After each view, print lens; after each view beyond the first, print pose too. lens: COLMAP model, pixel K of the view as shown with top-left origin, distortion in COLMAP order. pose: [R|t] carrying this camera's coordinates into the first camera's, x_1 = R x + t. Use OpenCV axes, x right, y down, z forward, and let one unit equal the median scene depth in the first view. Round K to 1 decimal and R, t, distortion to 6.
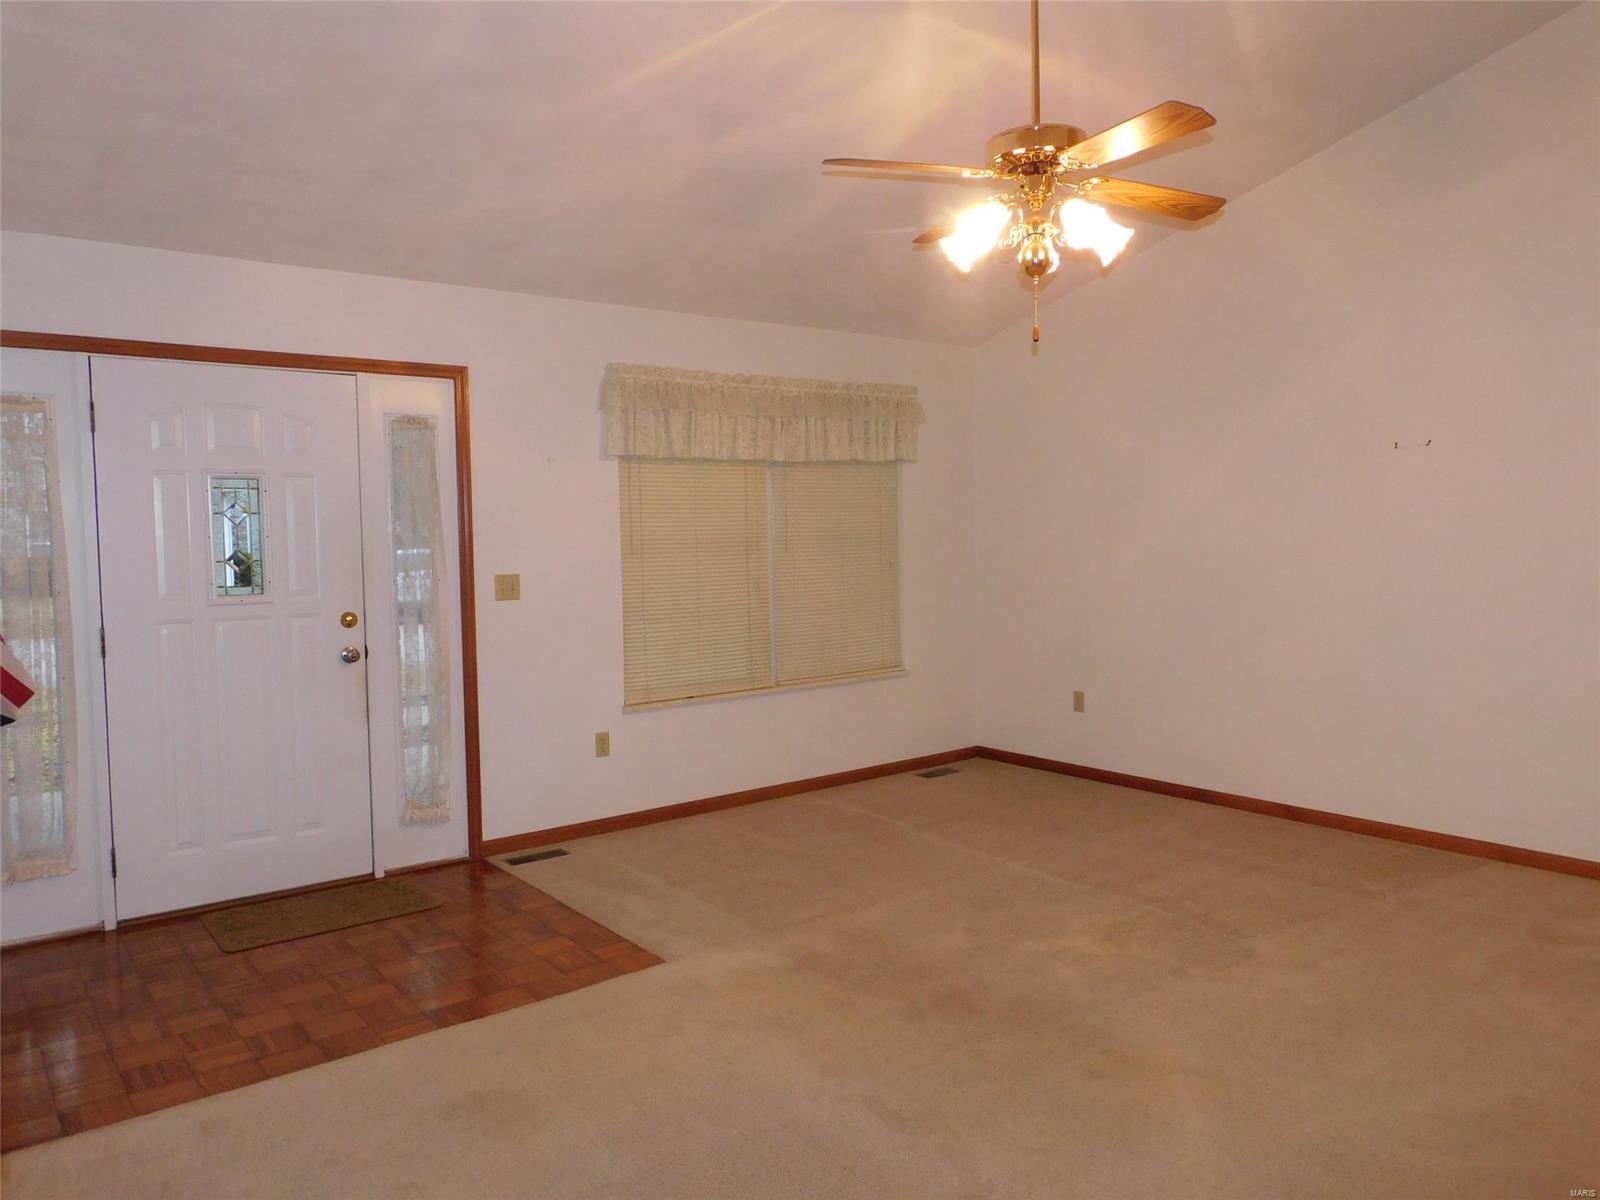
lens RADIAL K [[1137.6, 0, 804.8], [0, 1137.6, 611.7], [0, 0, 1]] dist [-0.004700, -0.004255]
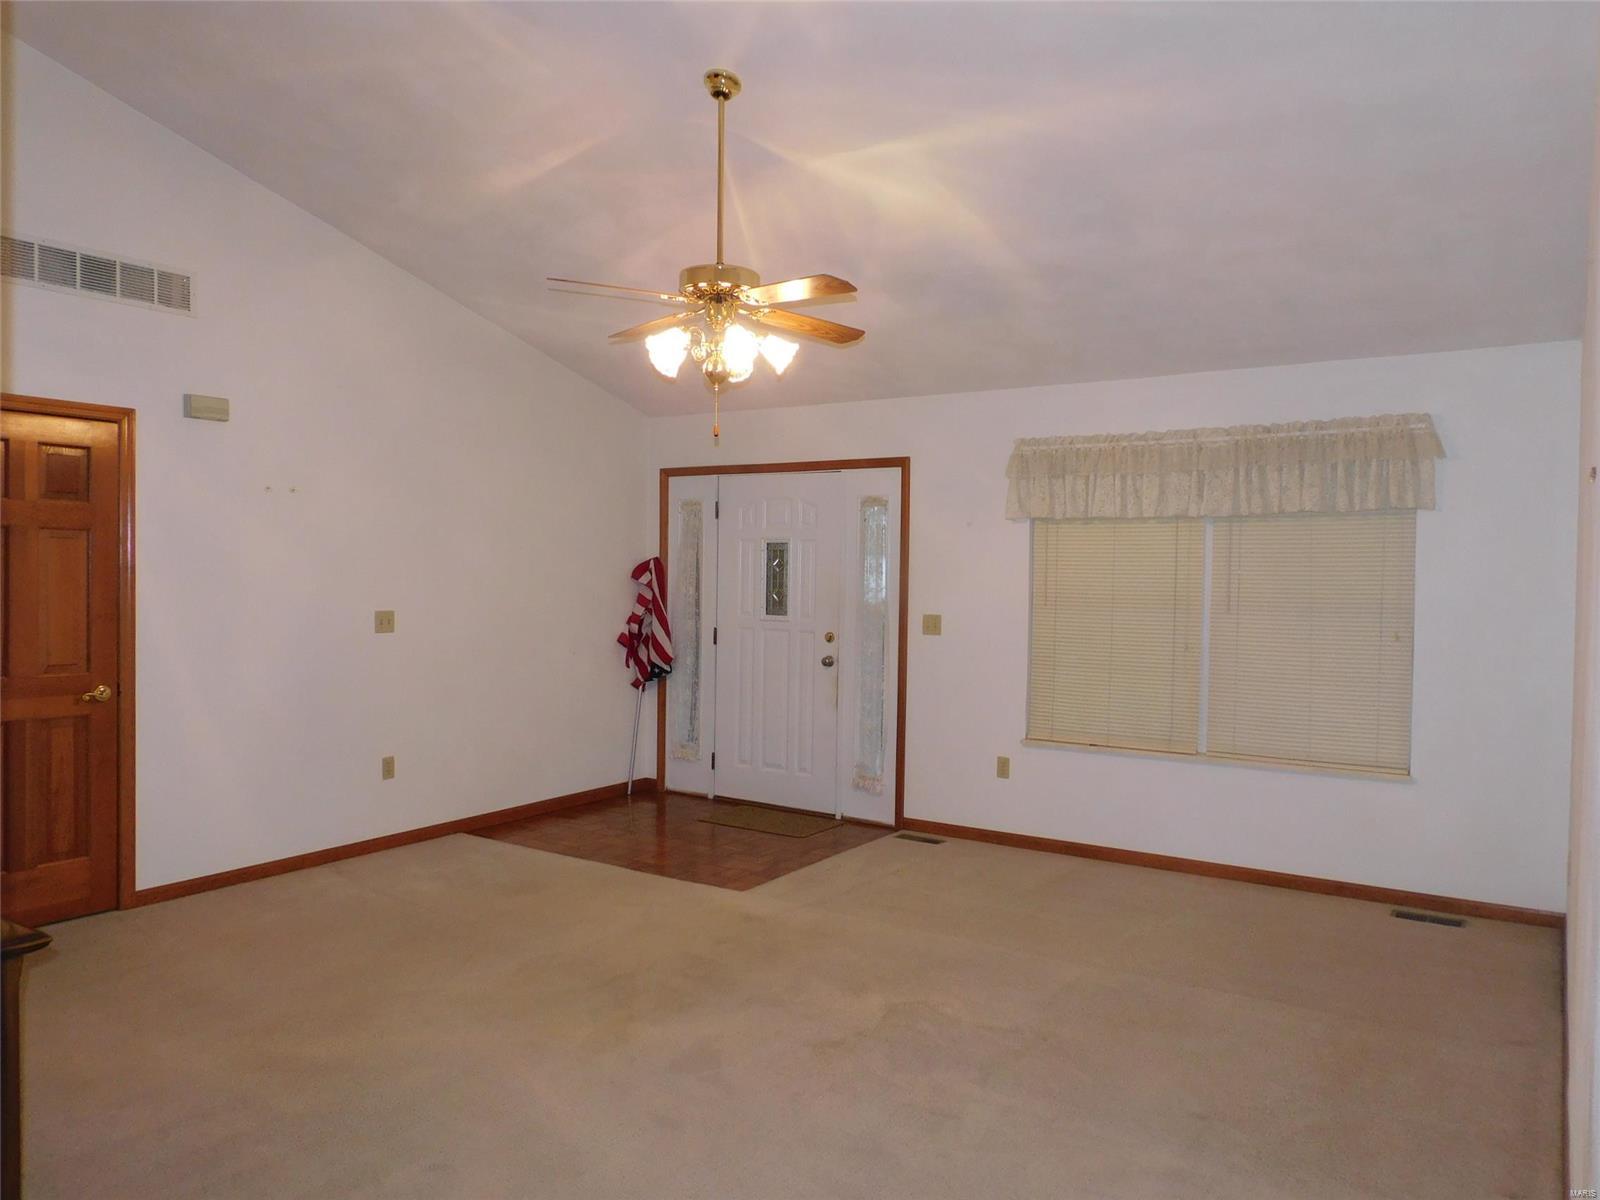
lens RADIAL K [[1137.6, 0, 794.5], [0, 1137.6, 608.3], [0, 0, 1]] dist [-0.004700, -0.004255]
pose [[0.306952, 0.051310, -0.950341, 0.864836], [-0.090834, 0.995567, 0.024413, -0.054430], [0.947380, 0.078830, 0.310252, 0.436854]]
